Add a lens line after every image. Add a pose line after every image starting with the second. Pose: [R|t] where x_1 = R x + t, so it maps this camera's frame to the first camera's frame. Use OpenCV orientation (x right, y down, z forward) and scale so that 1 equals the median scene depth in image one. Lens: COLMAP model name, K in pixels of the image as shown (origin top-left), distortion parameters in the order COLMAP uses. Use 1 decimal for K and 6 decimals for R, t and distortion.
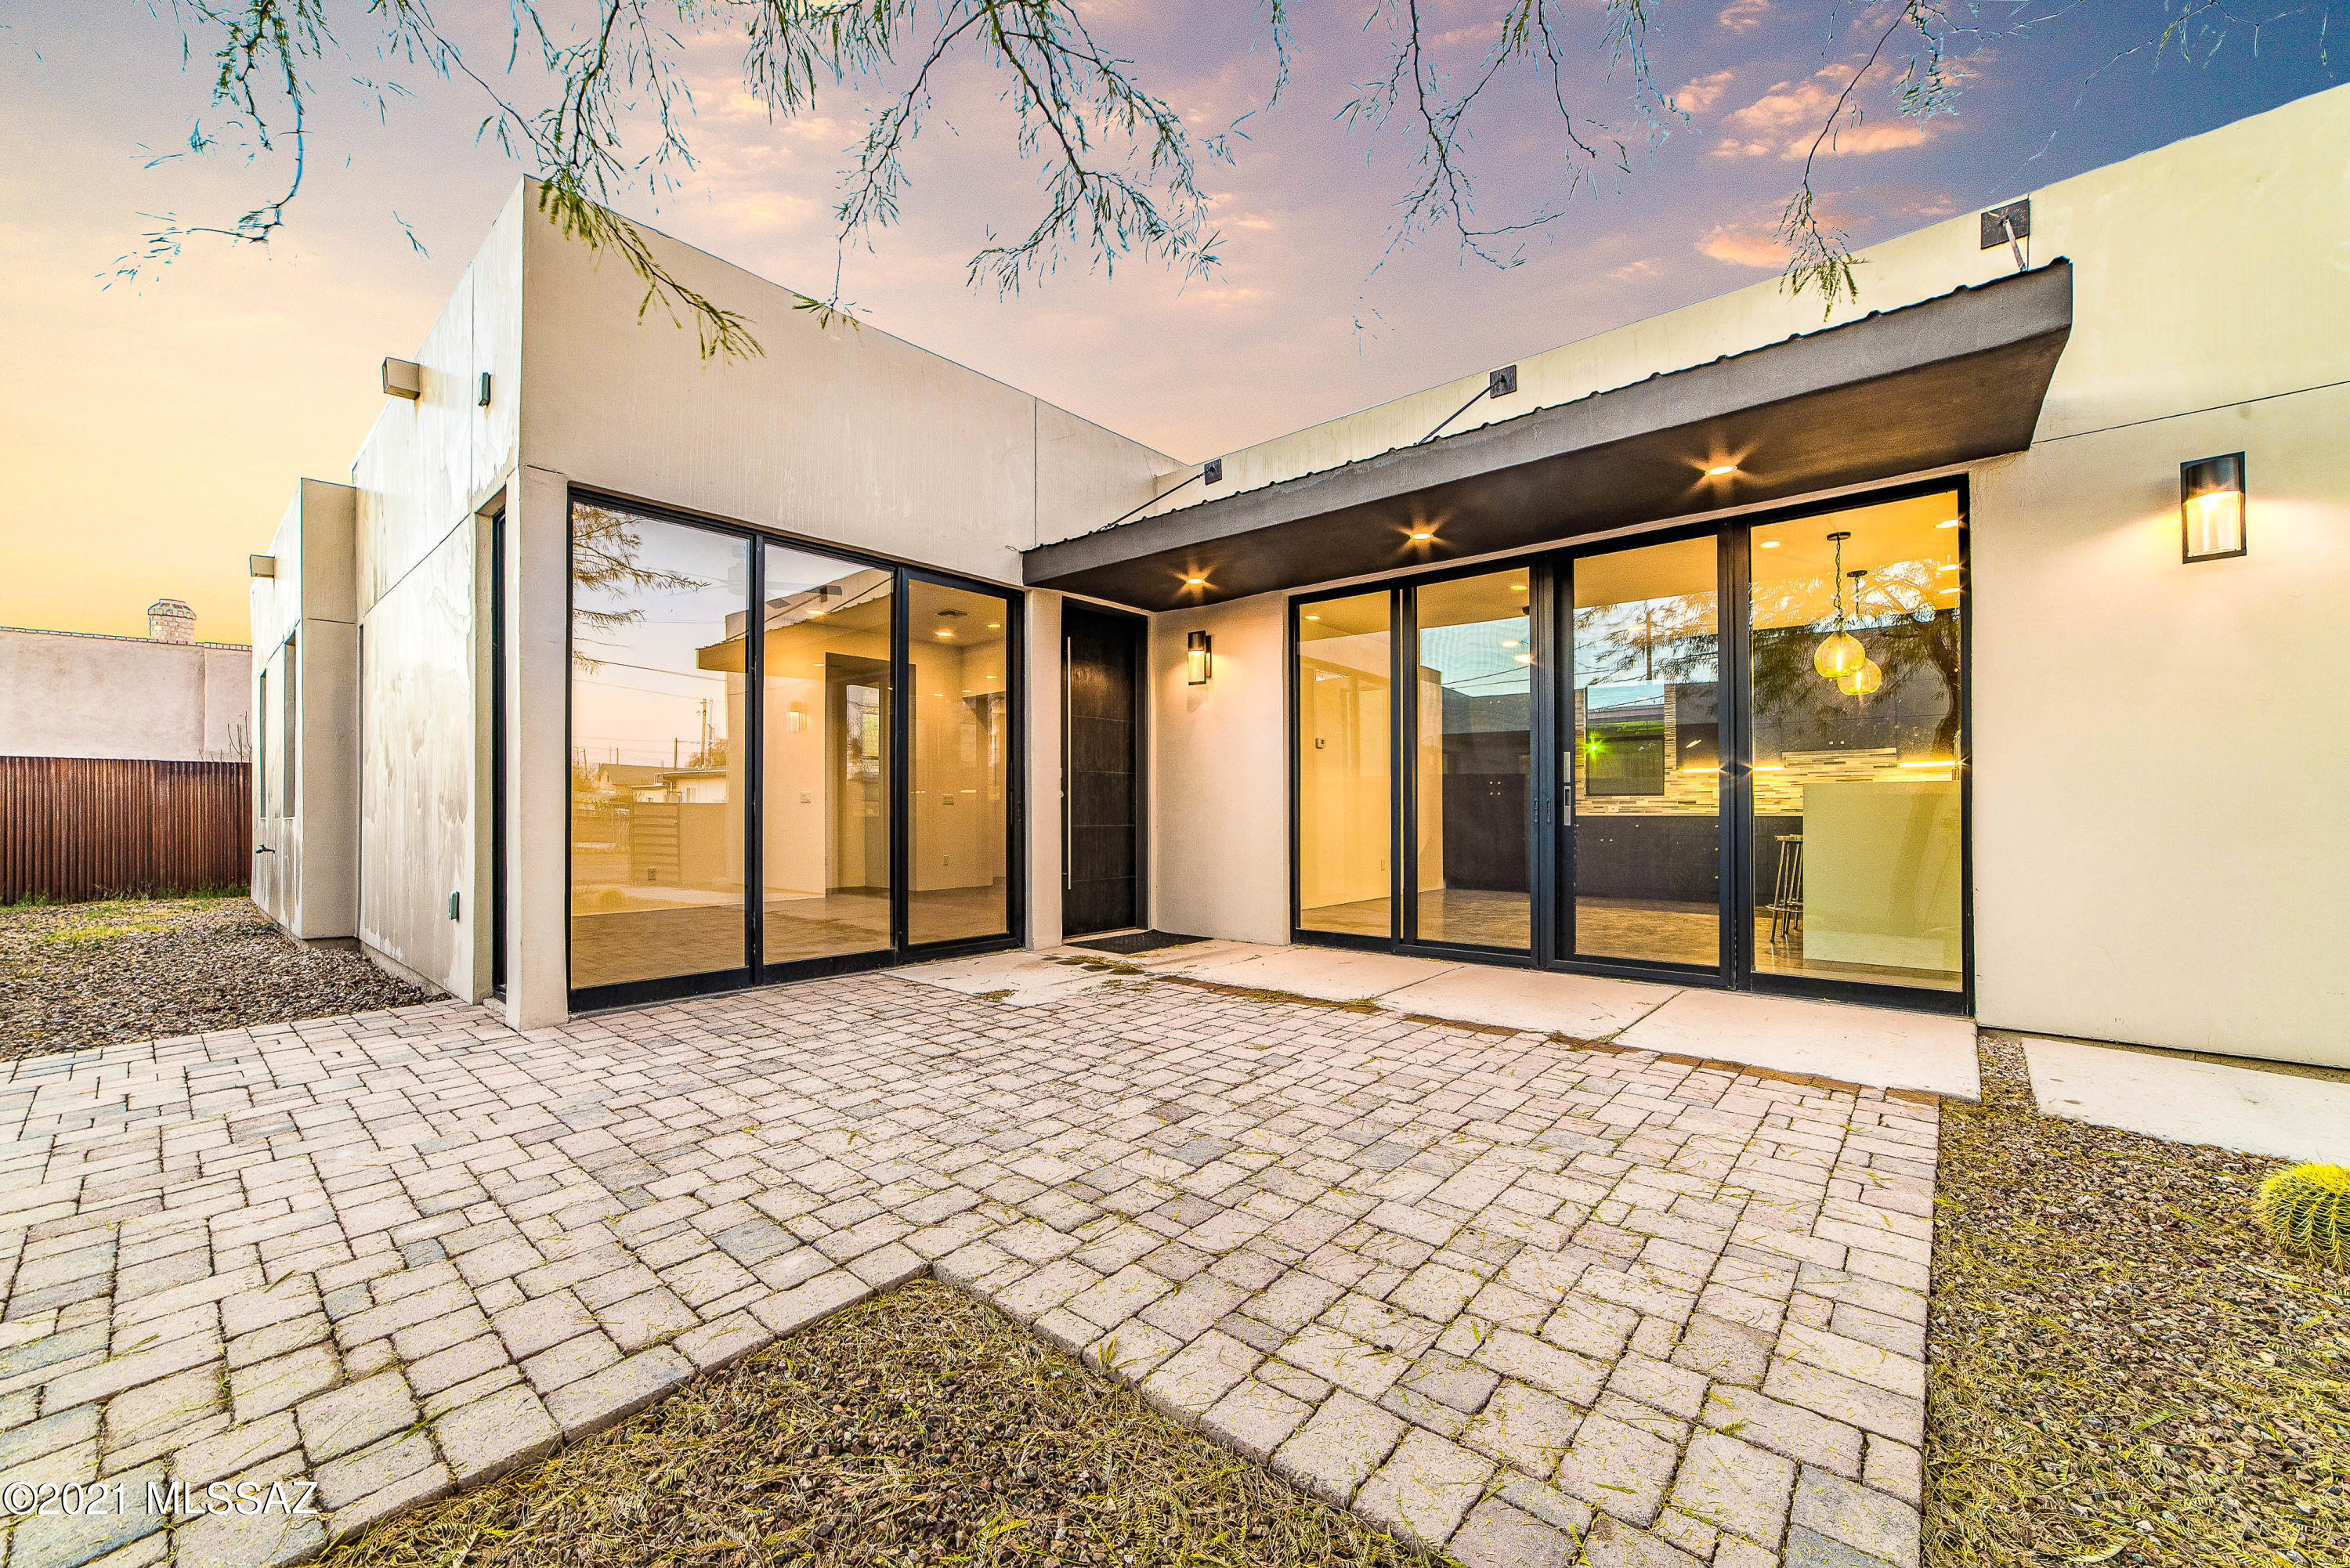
lens RADIAL K [[889.4, 0, 1177.7], [0, 889.4, 801.1], [0, 0, 1]] dist [-0.000649, 0.000044]
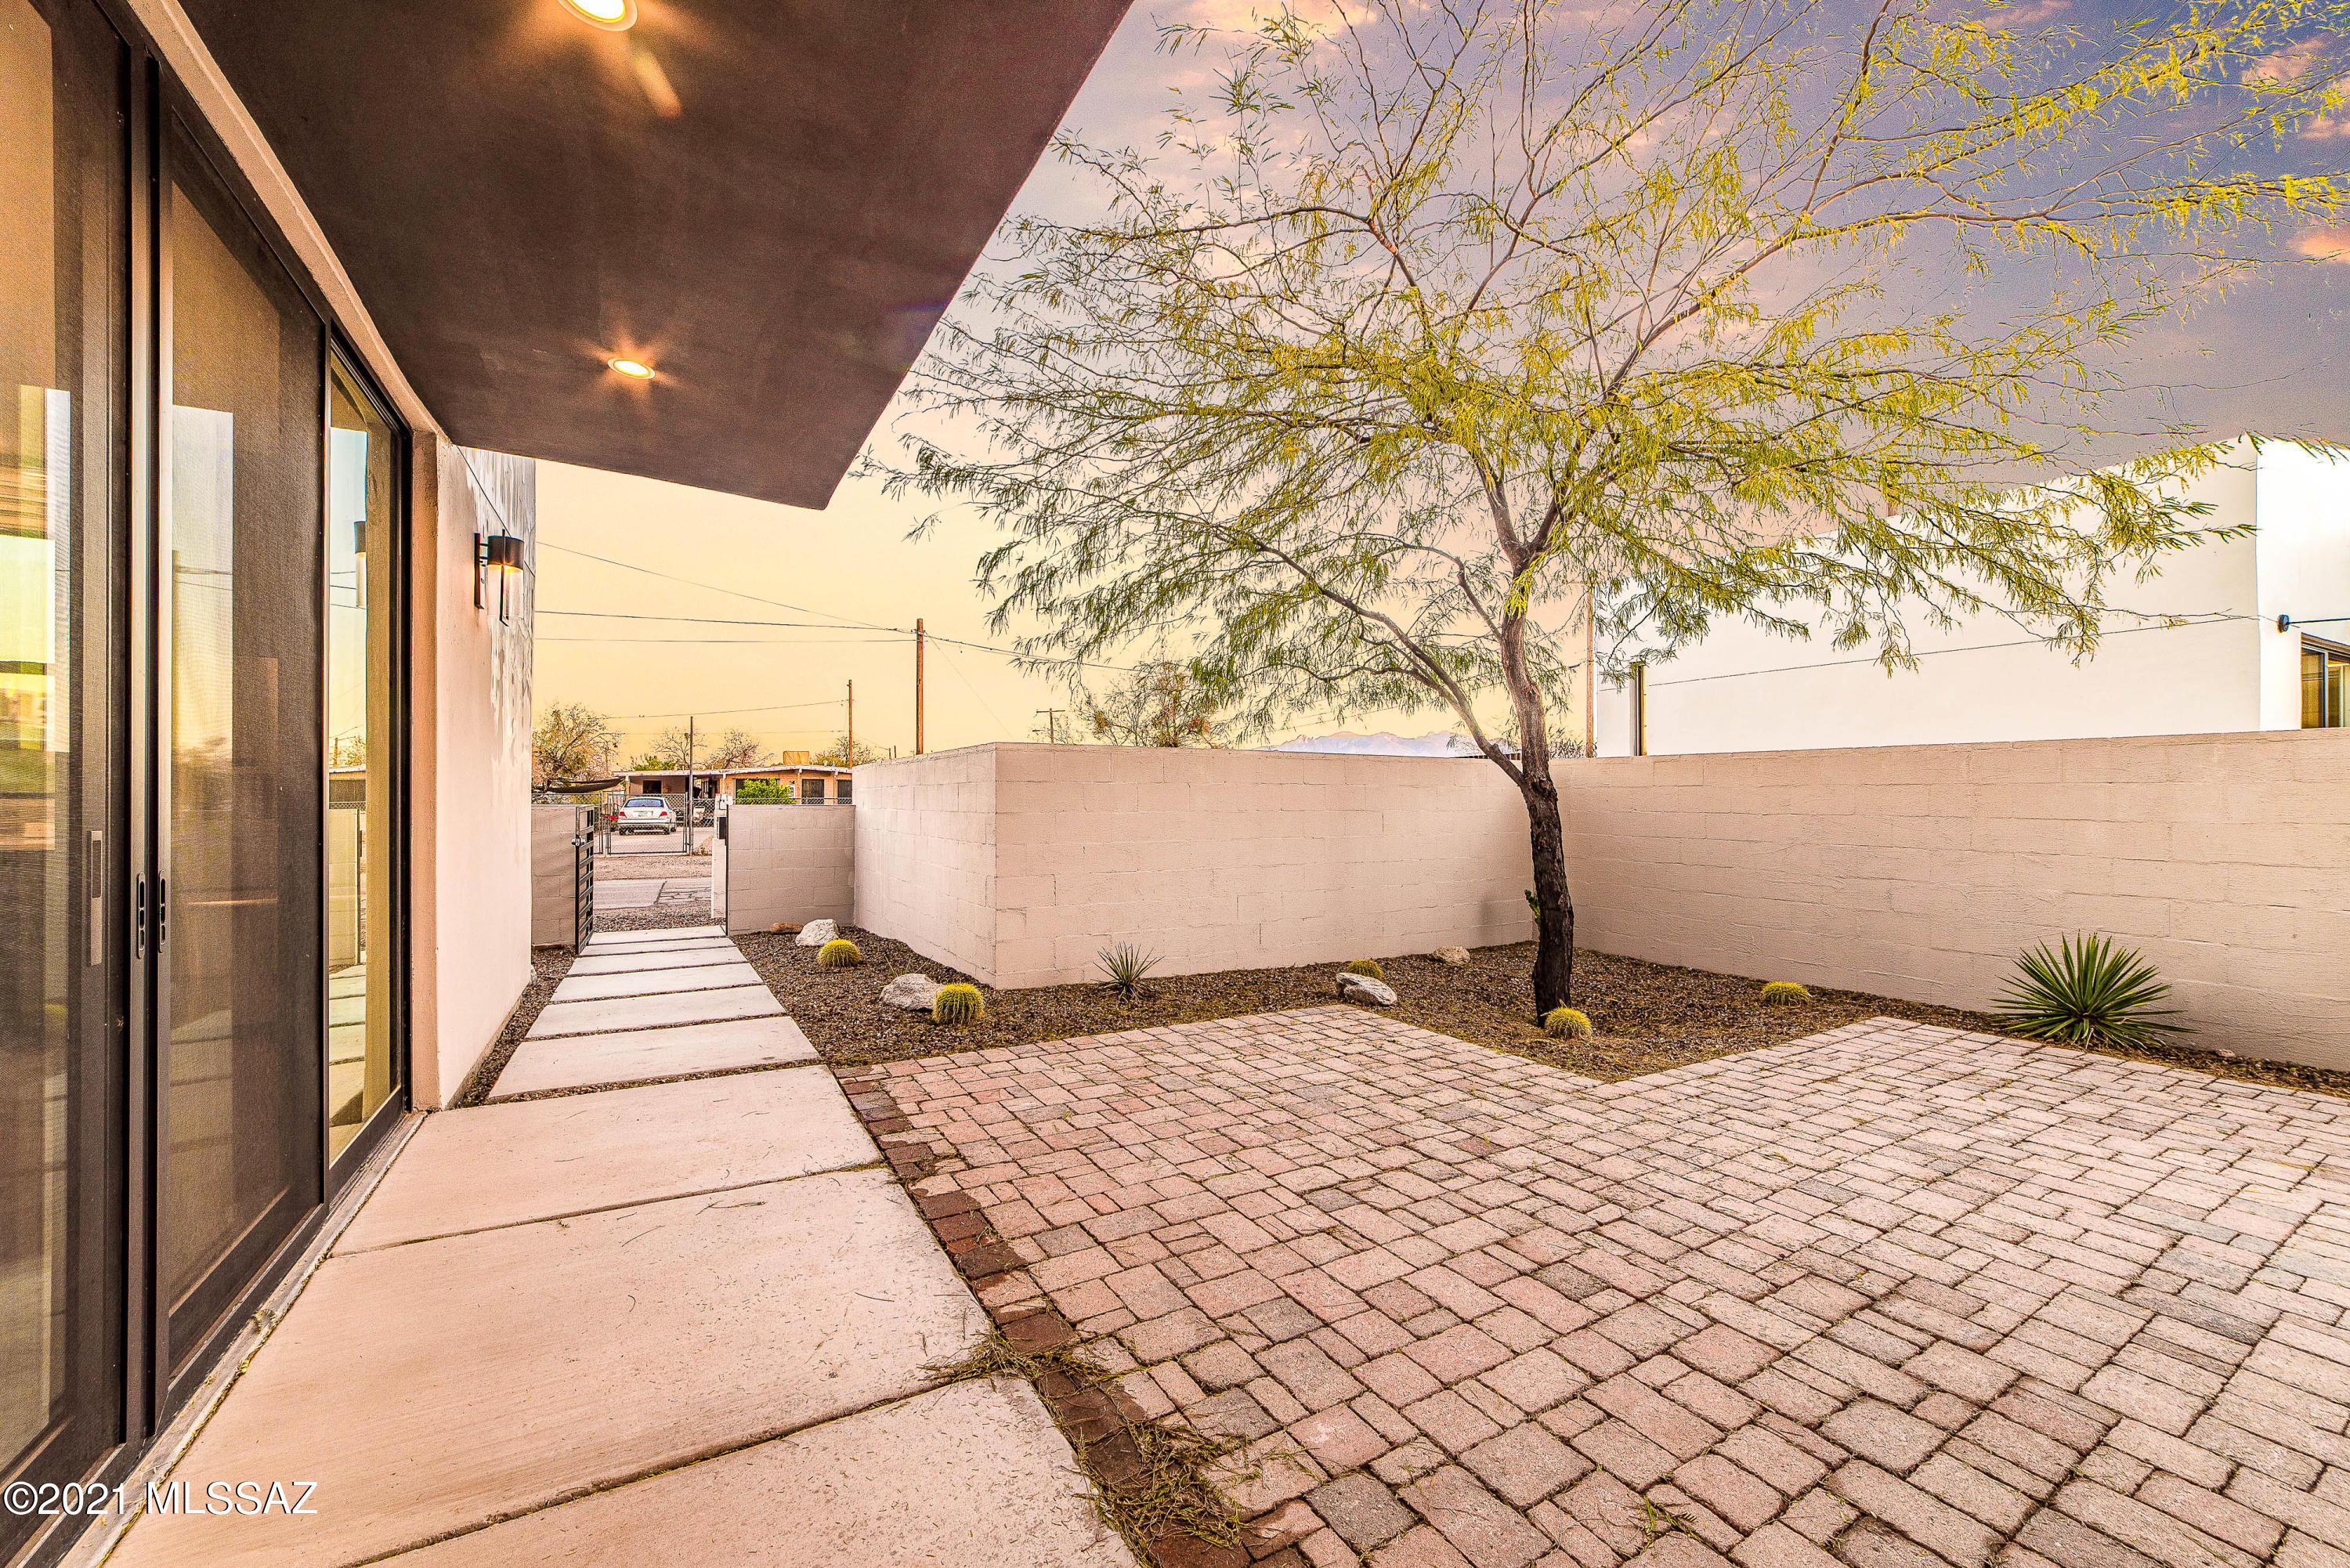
lens RADIAL K [[889.4, 0, 1172.2], [0, 889.4, 798.8], [0, 0, 1]] dist [-0.000649, 0.000044]
pose [[-0.945858, -0.003456, 0.324563, -0.005368], [-0.007791, 0.999897, -0.012057, -0.042396], [-0.324487, -0.013933, -0.945787, 2.062430]]
